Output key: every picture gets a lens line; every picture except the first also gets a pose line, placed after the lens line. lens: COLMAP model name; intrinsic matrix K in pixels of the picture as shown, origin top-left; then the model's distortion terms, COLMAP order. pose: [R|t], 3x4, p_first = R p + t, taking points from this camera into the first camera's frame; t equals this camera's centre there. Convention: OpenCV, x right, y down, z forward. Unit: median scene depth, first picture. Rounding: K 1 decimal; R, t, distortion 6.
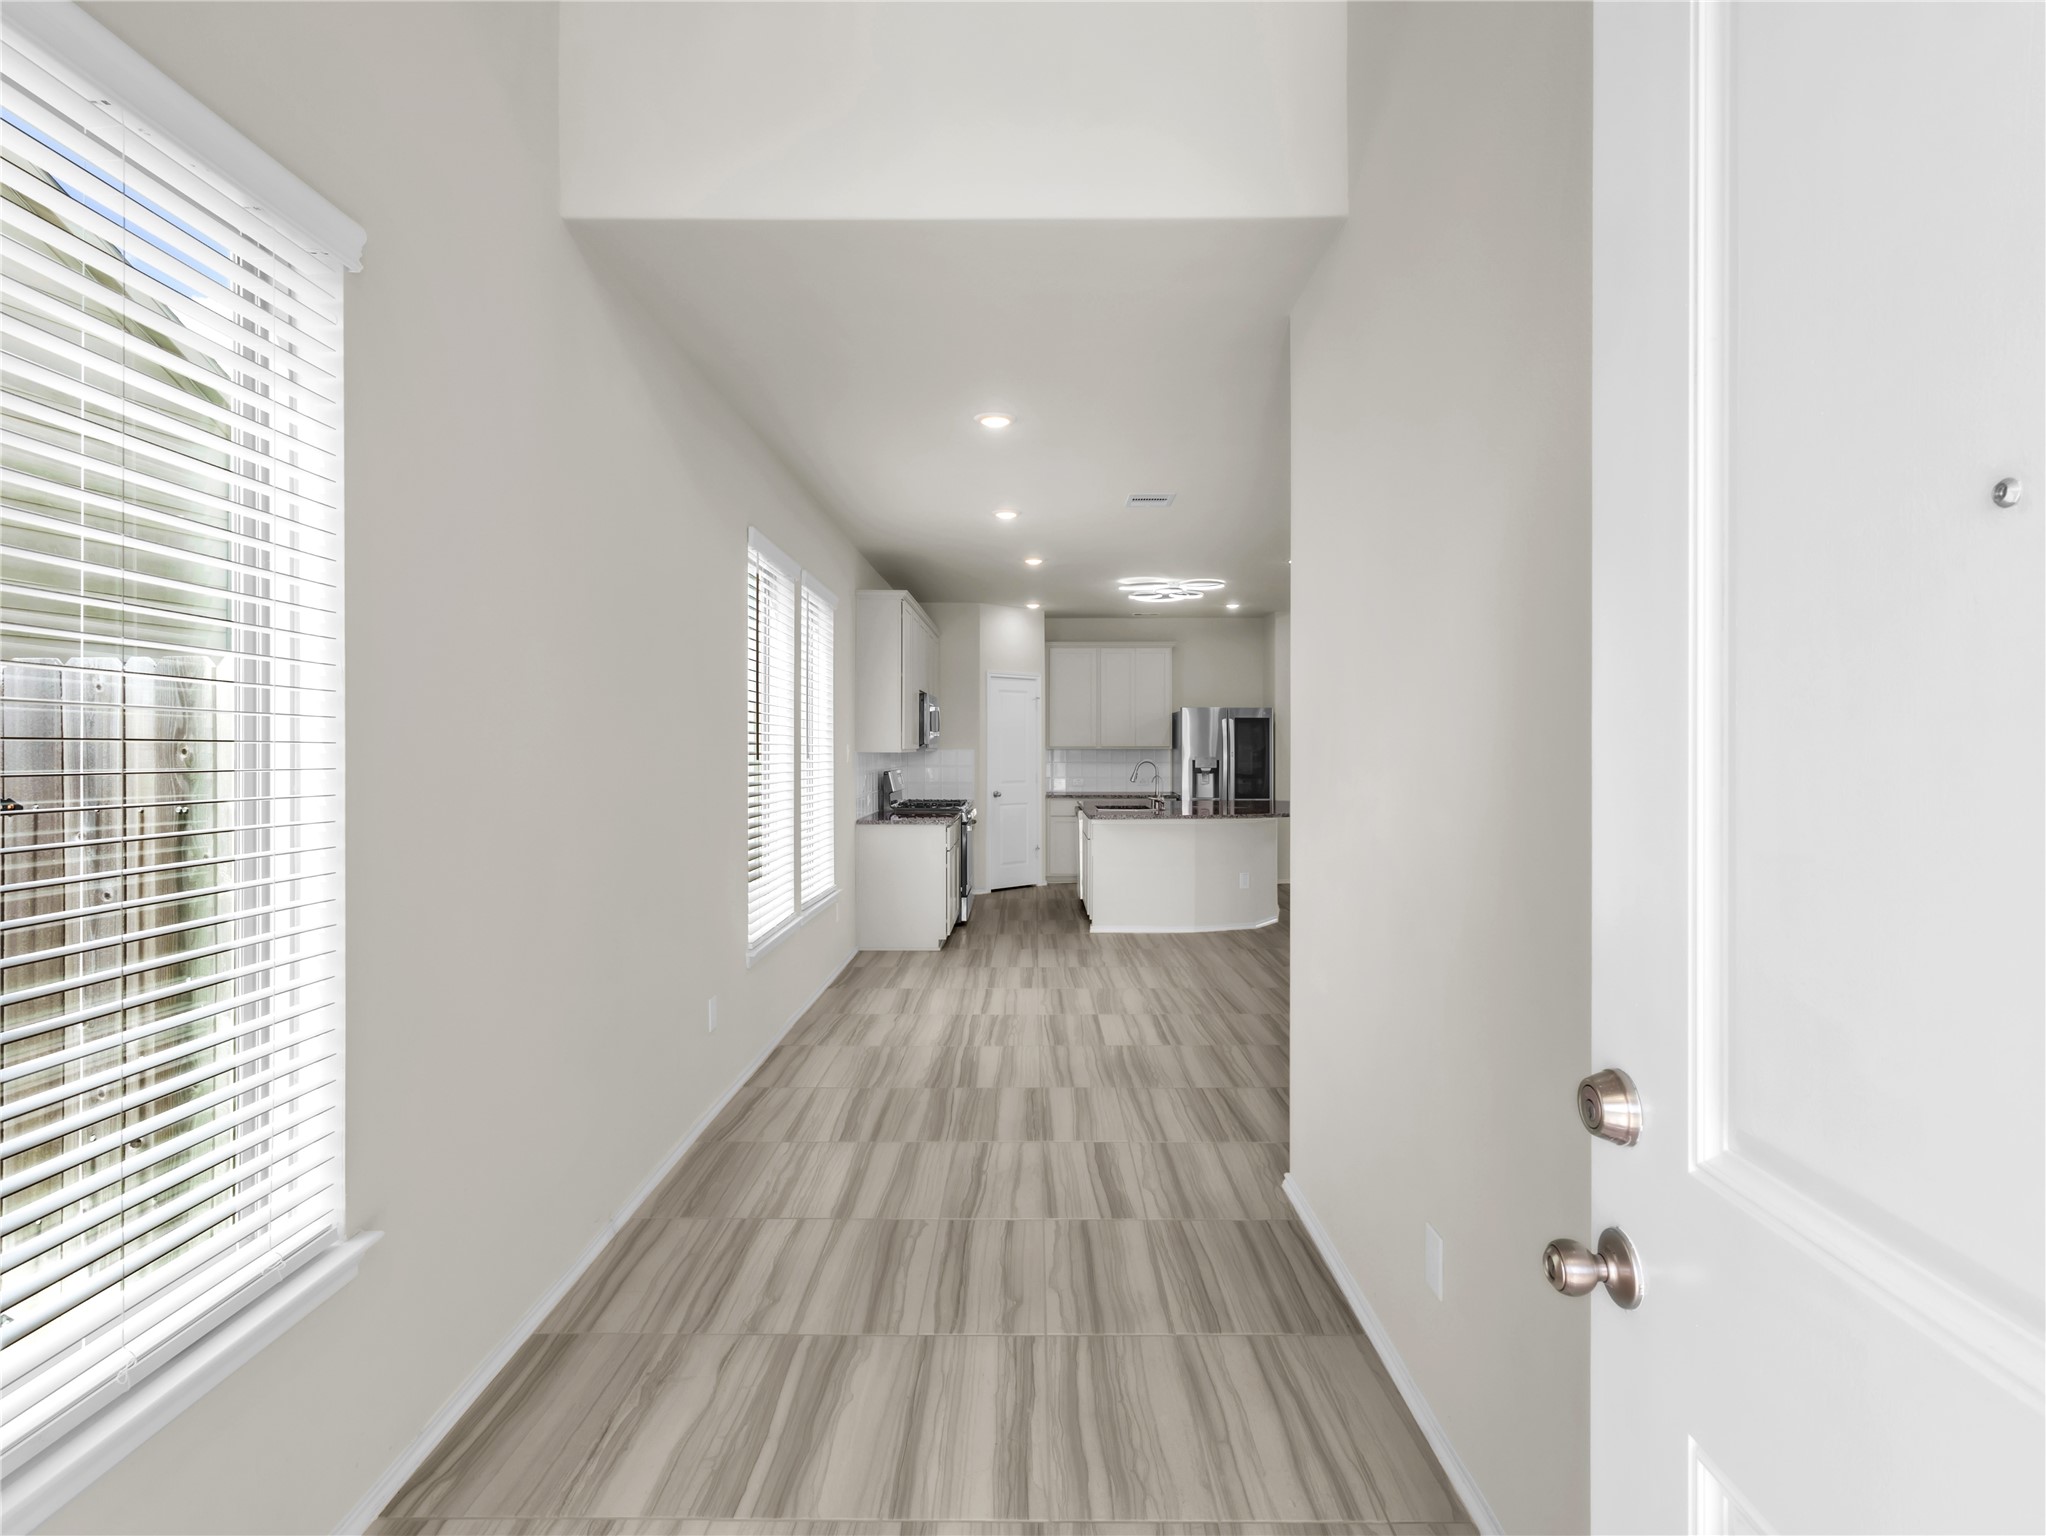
lens RADIAL K [[1047.4, 0, 1023.0], [0, 1047.4, 768.0], [0, 0, 1]] dist [0.001520, 0.000754]
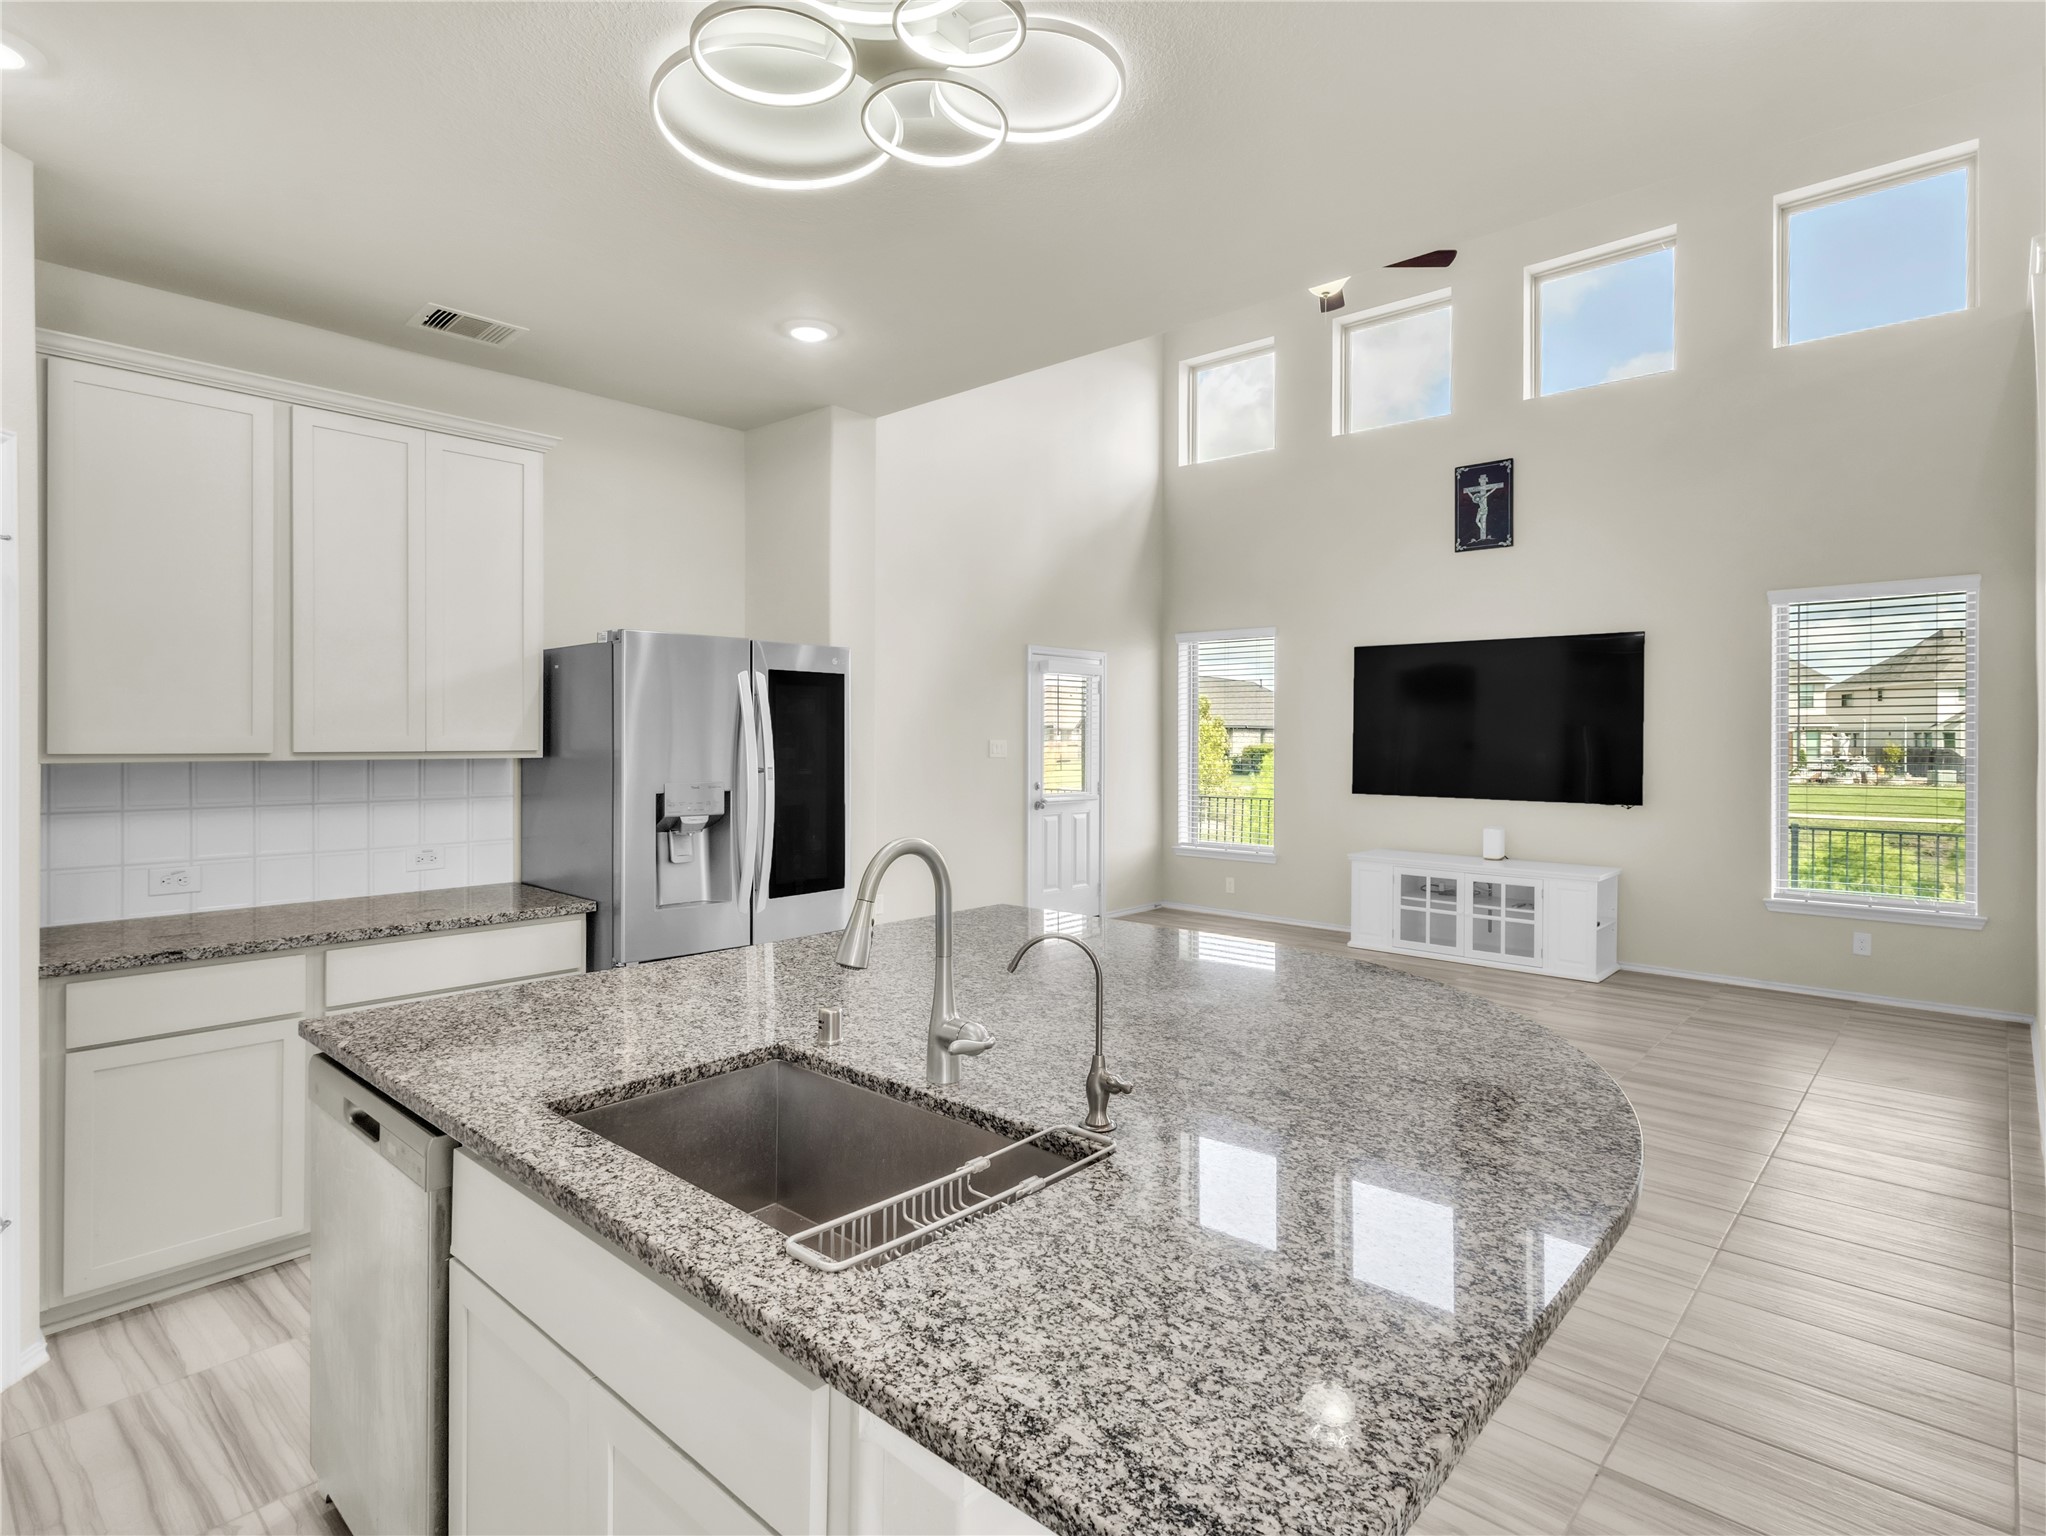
lens RADIAL K [[1069.3, 0, 1019.9], [0, 1069.3, 738.4], [0, 0, 1]] dist [0.000225, 0.001358]
pose [[0.676818, -0.001636, 0.736149, -0.008190], [0.015744, 0.999801, -0.012253, -0.040050], [-0.735982, 0.019883, 0.676709, 1.516804]]
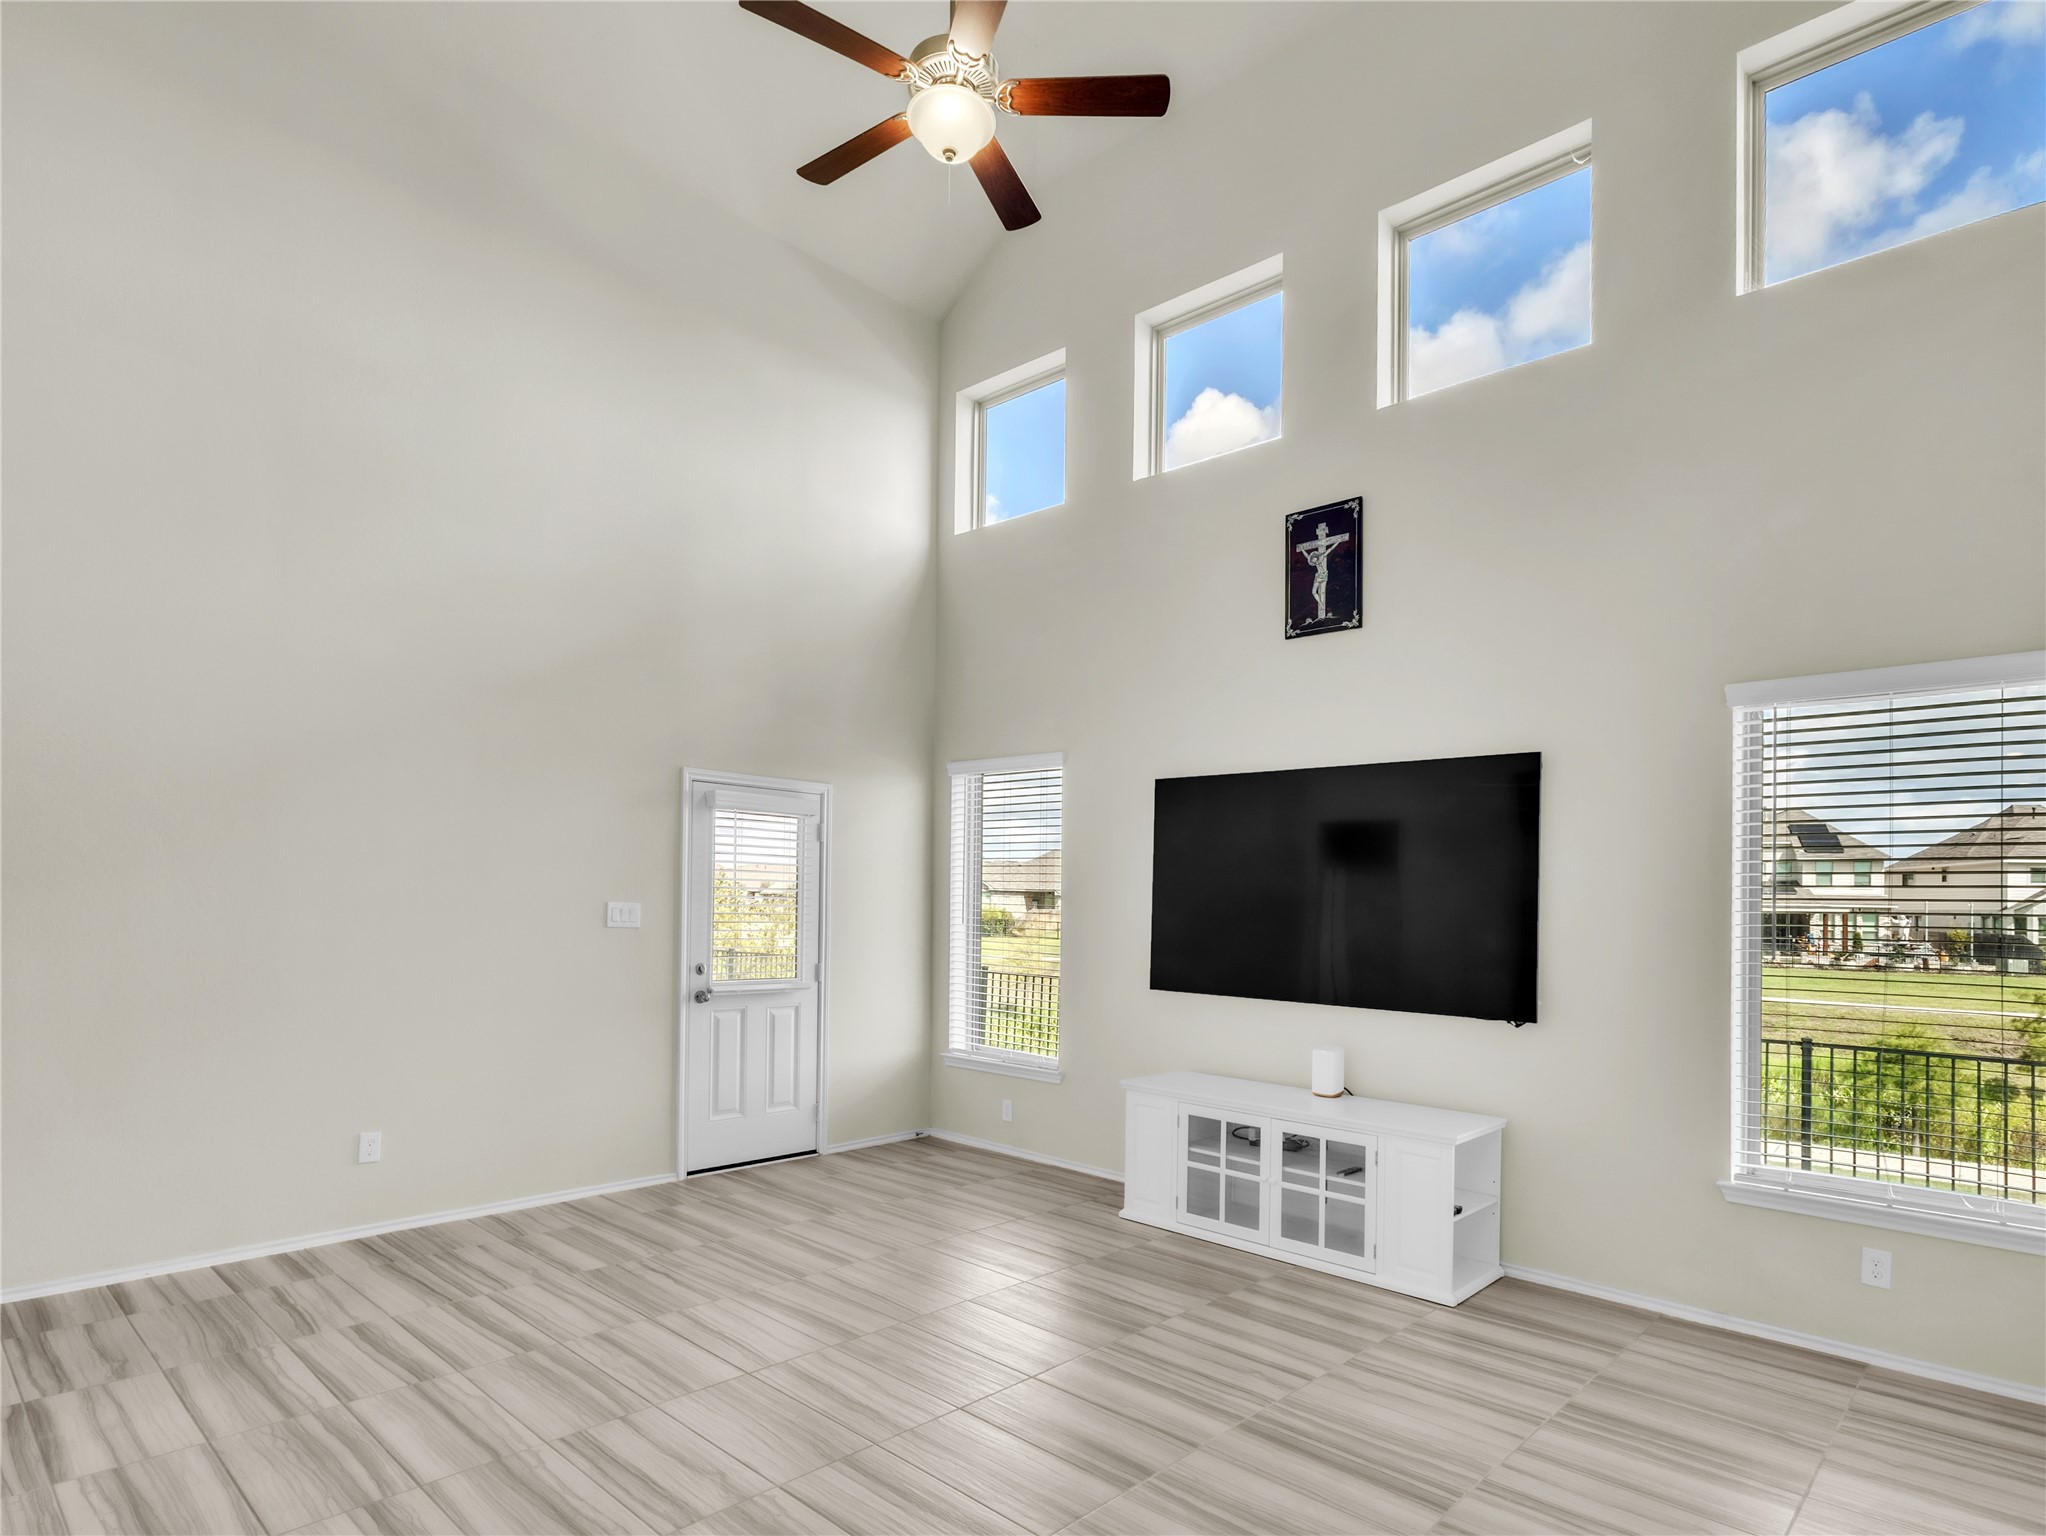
lens RADIAL K [[1108.5, 0, 1024.8], [0, 1108.5, 883.5], [0, 0, 1]] dist [0.007029, 0.001129]
pose [[0.686497, 0.024919, 0.726705, 0.604955], [-0.002405, 0.999485, -0.032002, -0.042042], [-0.727129, 0.020222, 0.686203, 1.536583]]
